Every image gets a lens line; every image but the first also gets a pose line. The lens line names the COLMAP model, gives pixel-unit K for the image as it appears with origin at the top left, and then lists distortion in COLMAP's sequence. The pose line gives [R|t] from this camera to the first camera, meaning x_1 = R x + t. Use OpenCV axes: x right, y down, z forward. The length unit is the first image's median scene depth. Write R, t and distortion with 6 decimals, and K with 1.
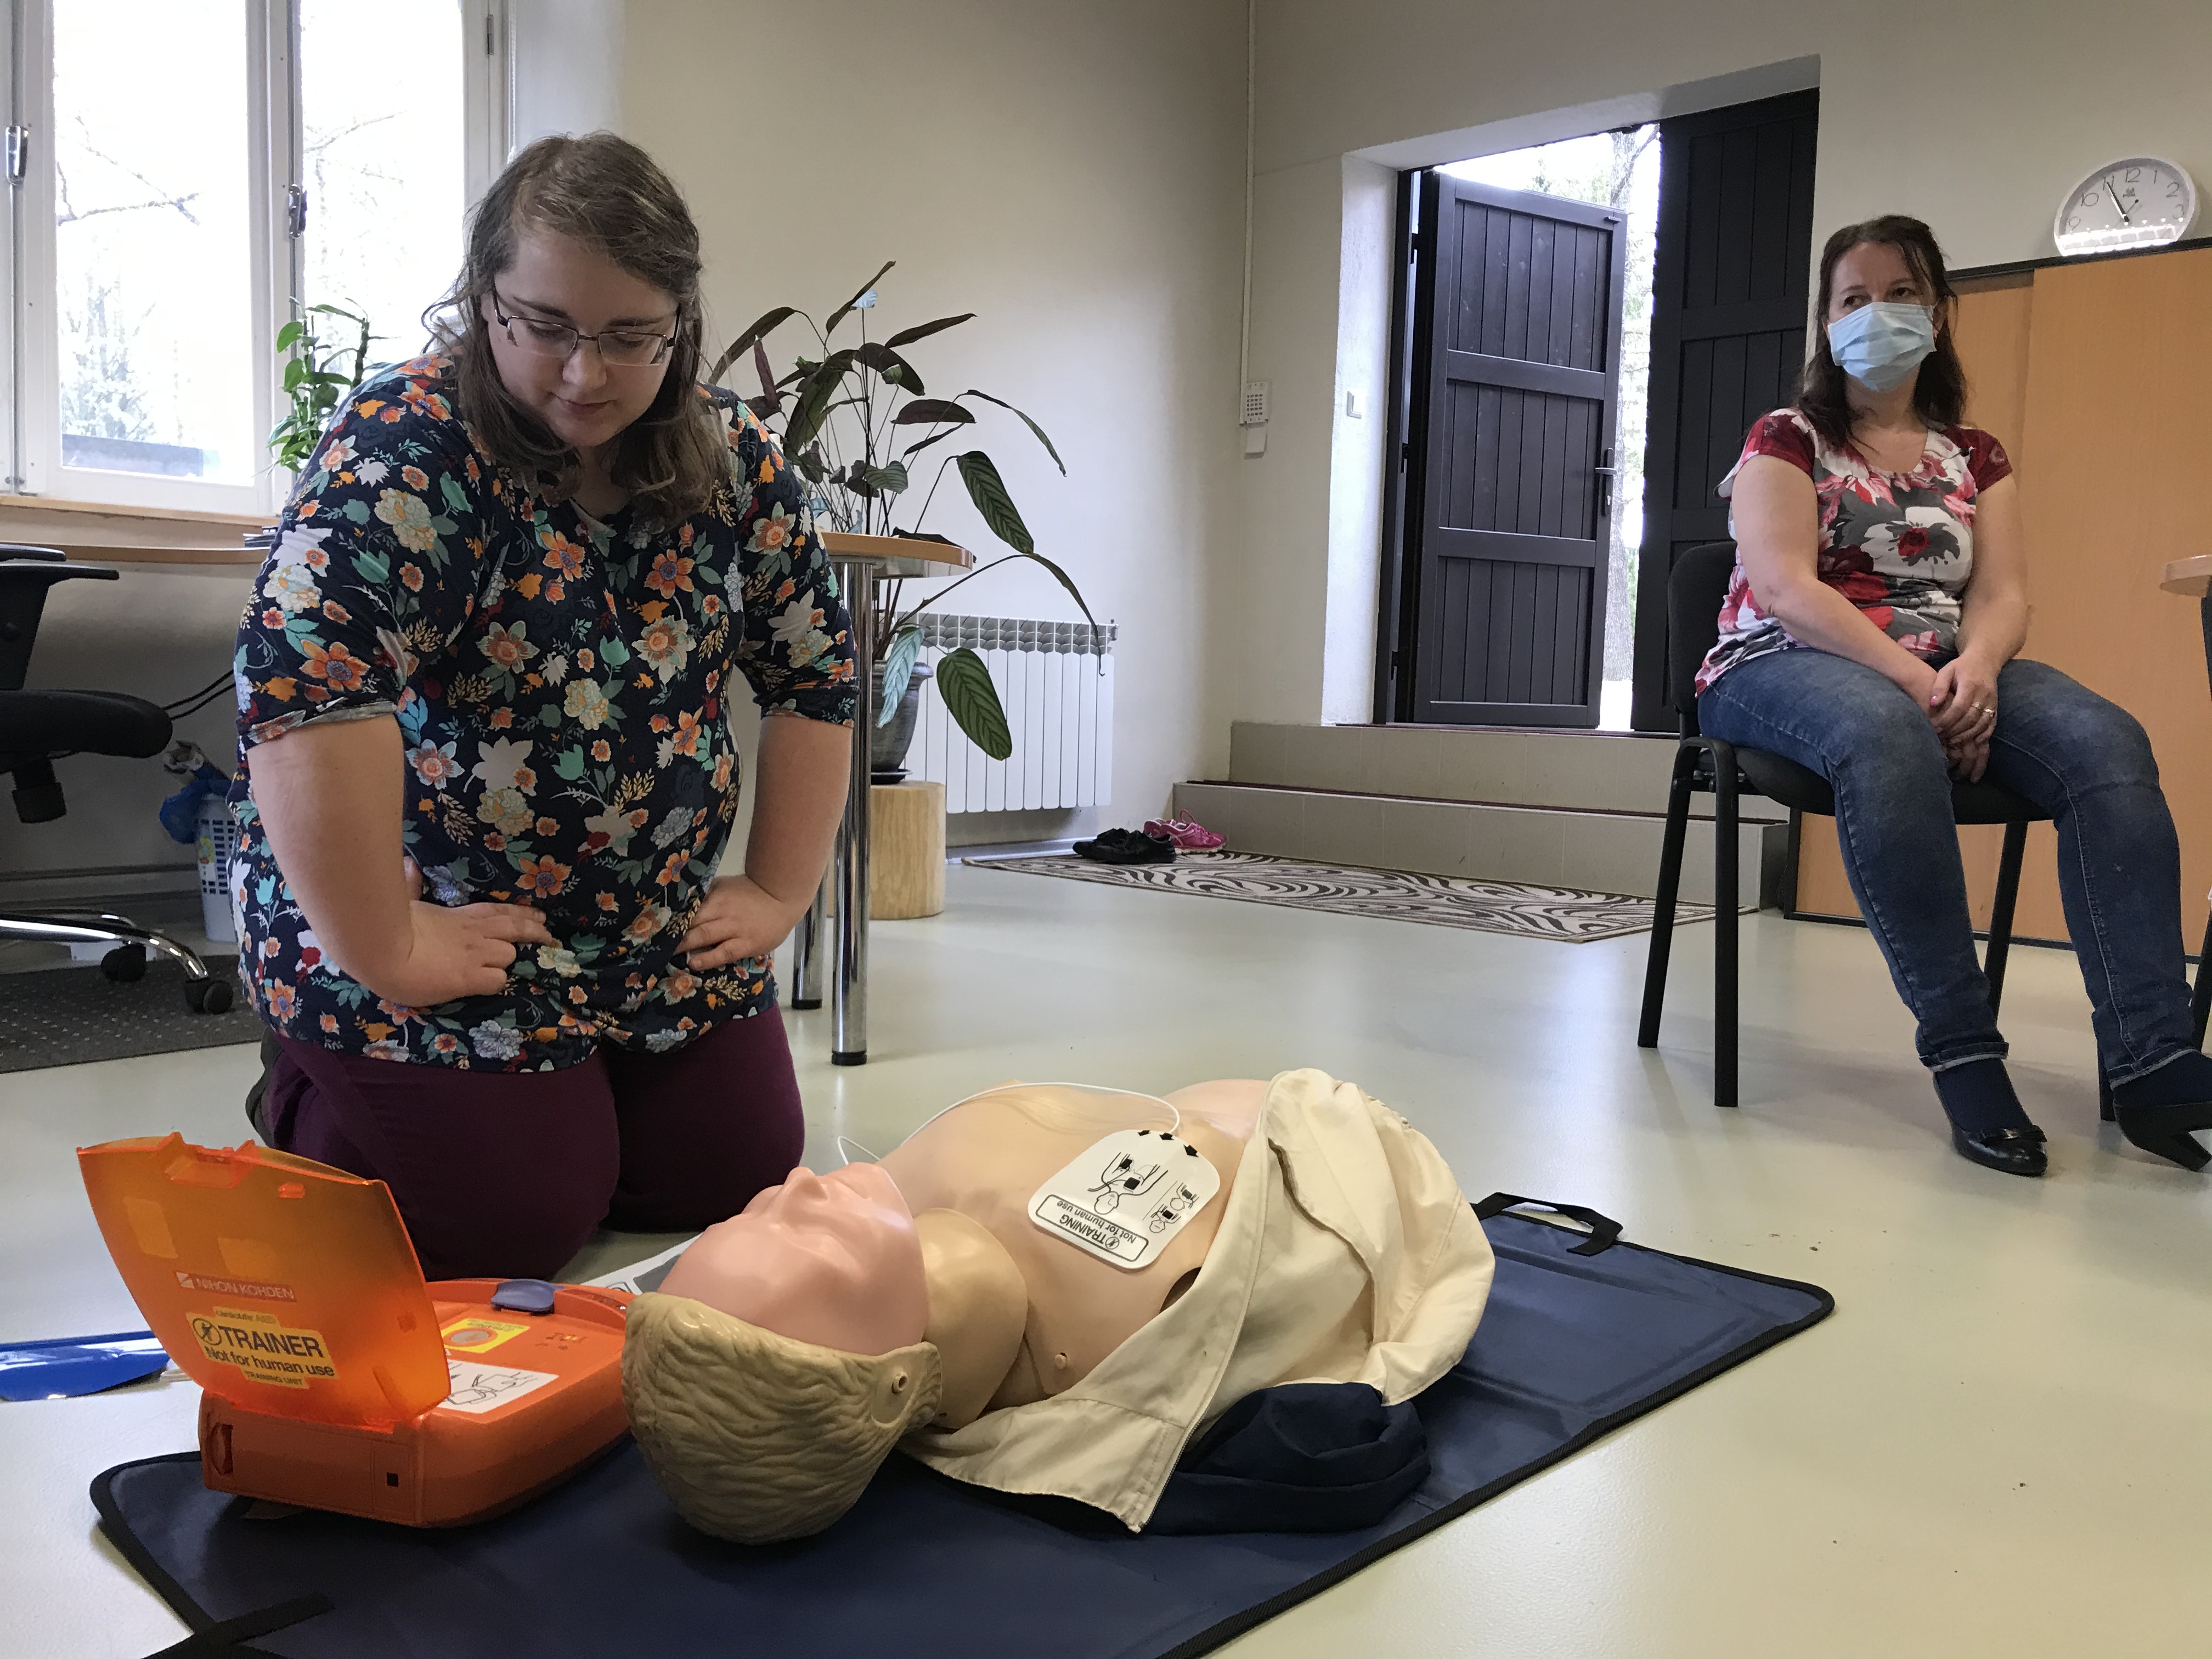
lens RADIAL K [[1793.3, 0, 1098.6], [0, 1793.3, 840.5], [0, 0, 1]] dist [0.009654, -0.015593]
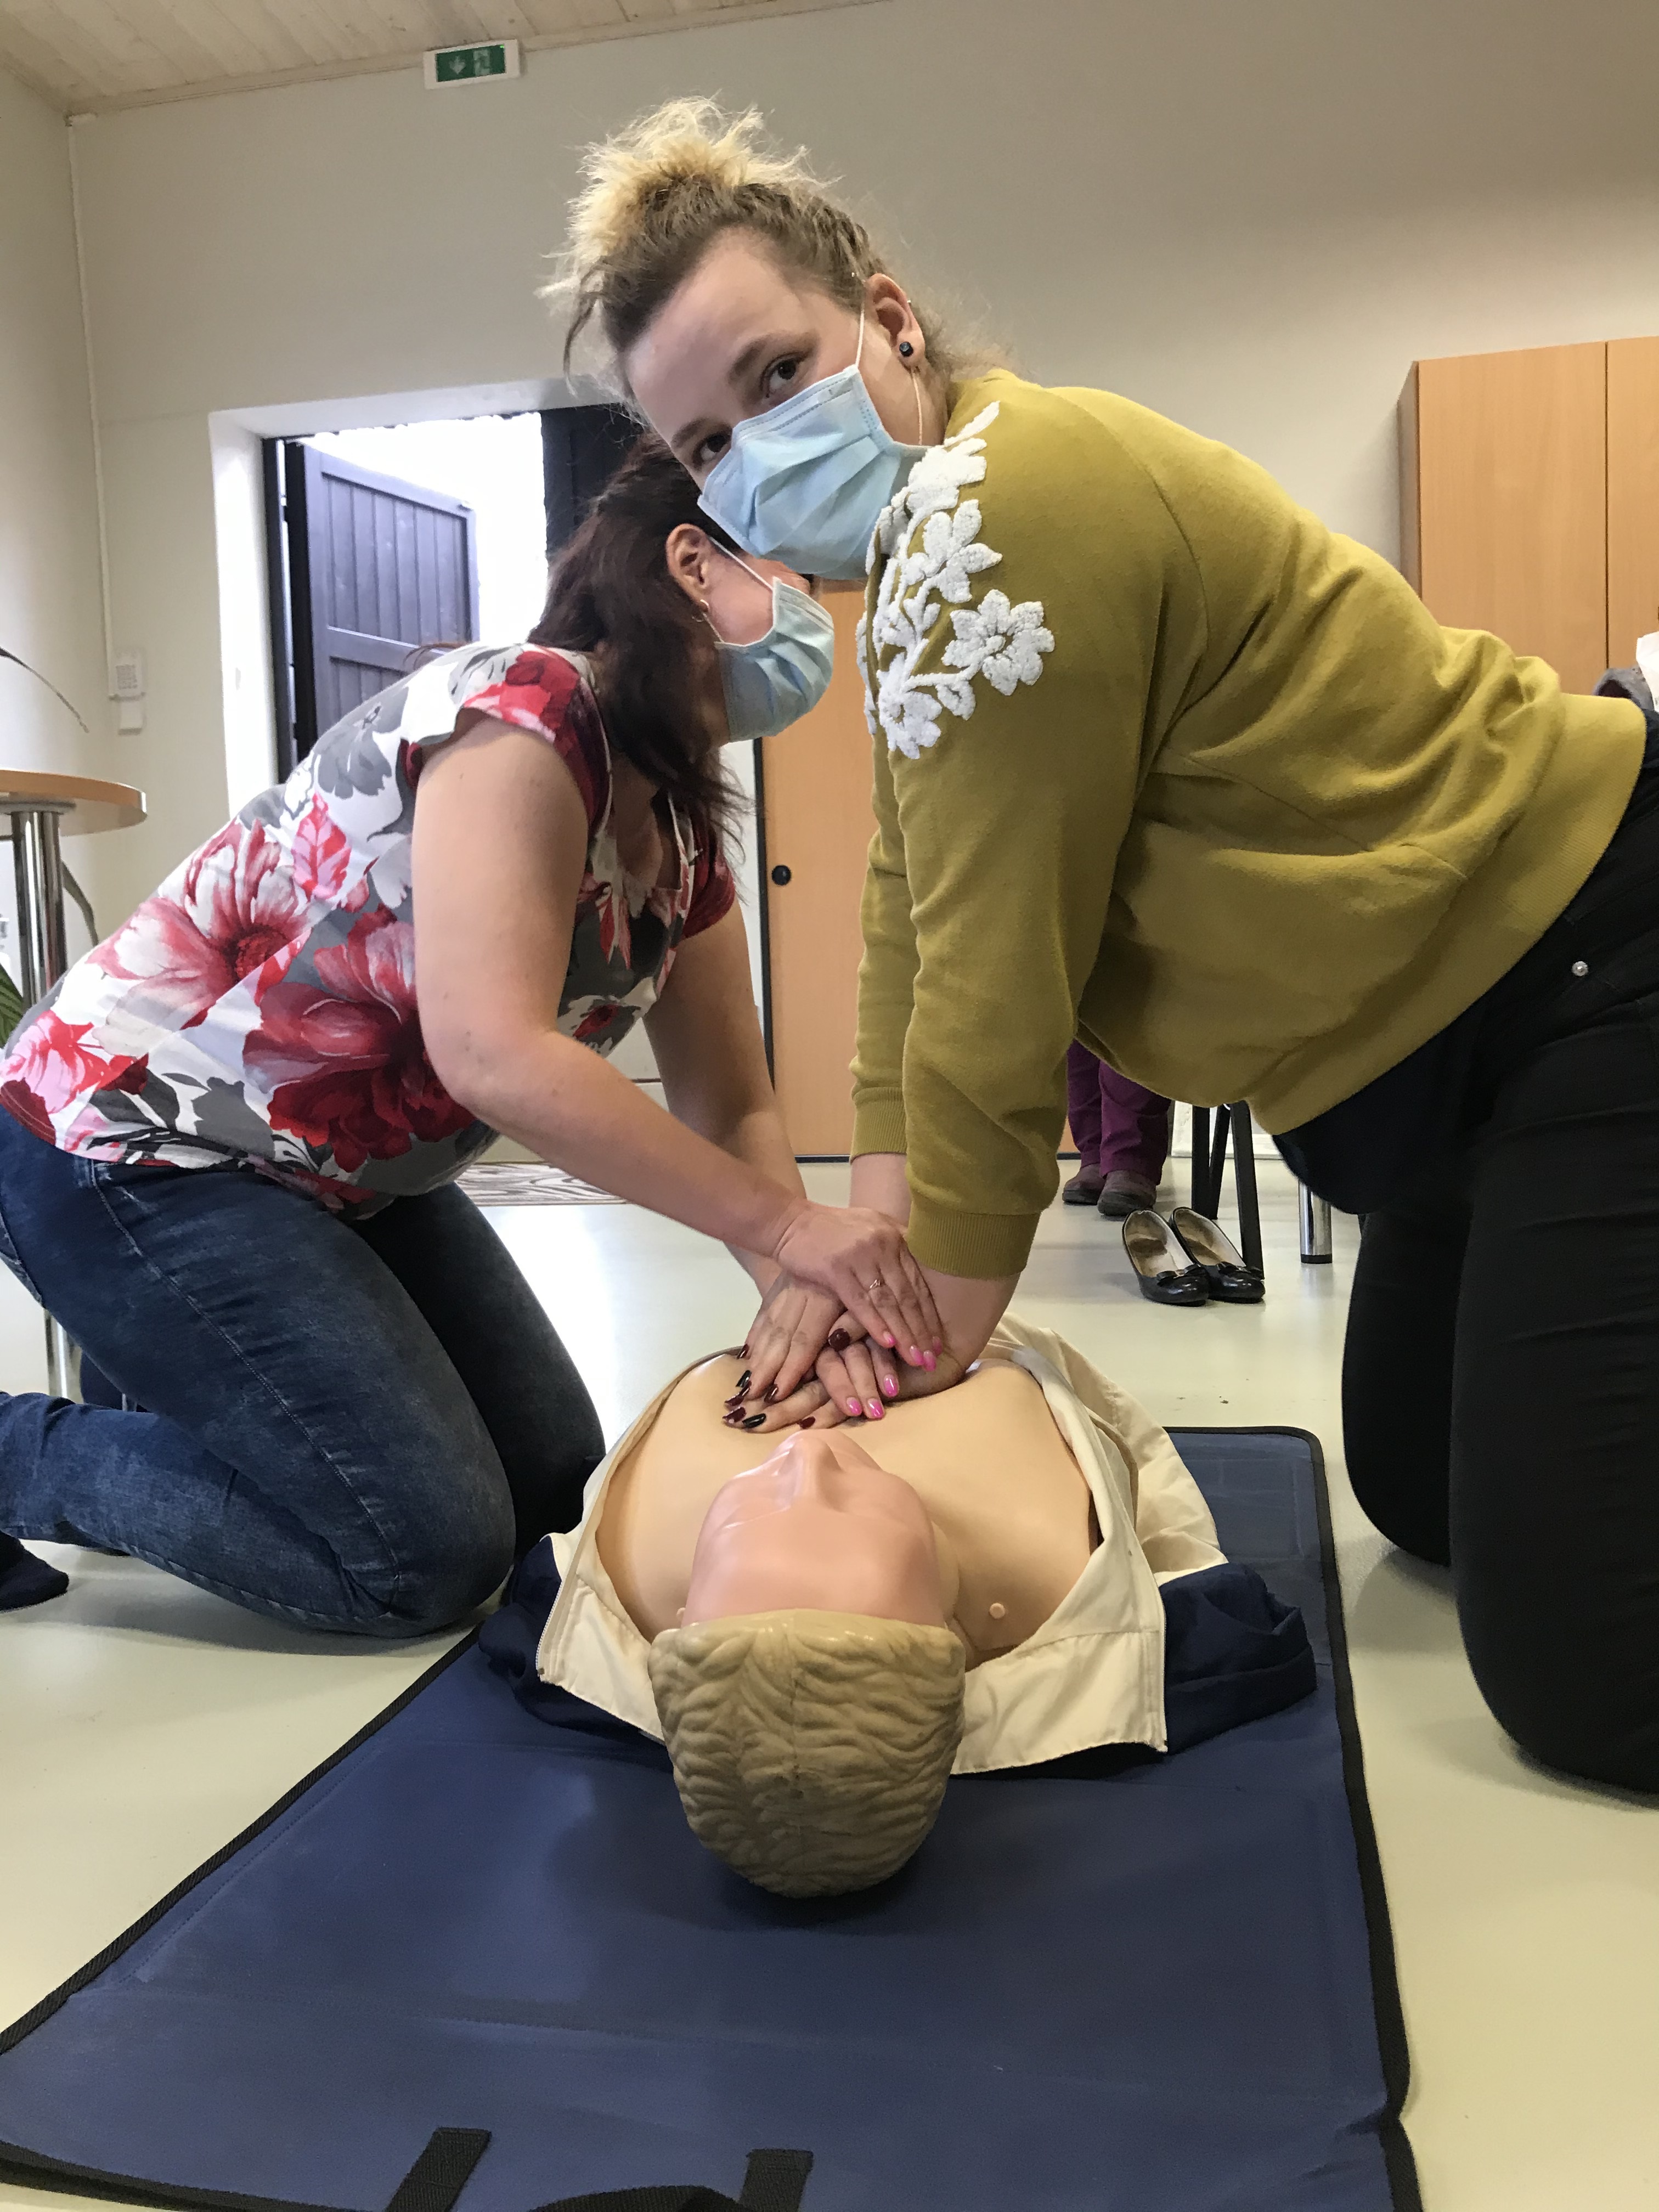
lens RADIAL K [[1810.1, 0, 835.0], [0, 1810.1, 1065.8], [0, 0, 1]] dist [0.008999, -0.009960]
pose [[0.851426, -0.083426, 0.517798, -0.129486], [0.105389, 0.994345, -0.013089, 0.004118], [-0.513777, 0.065714, 0.855403, 0.054613]]
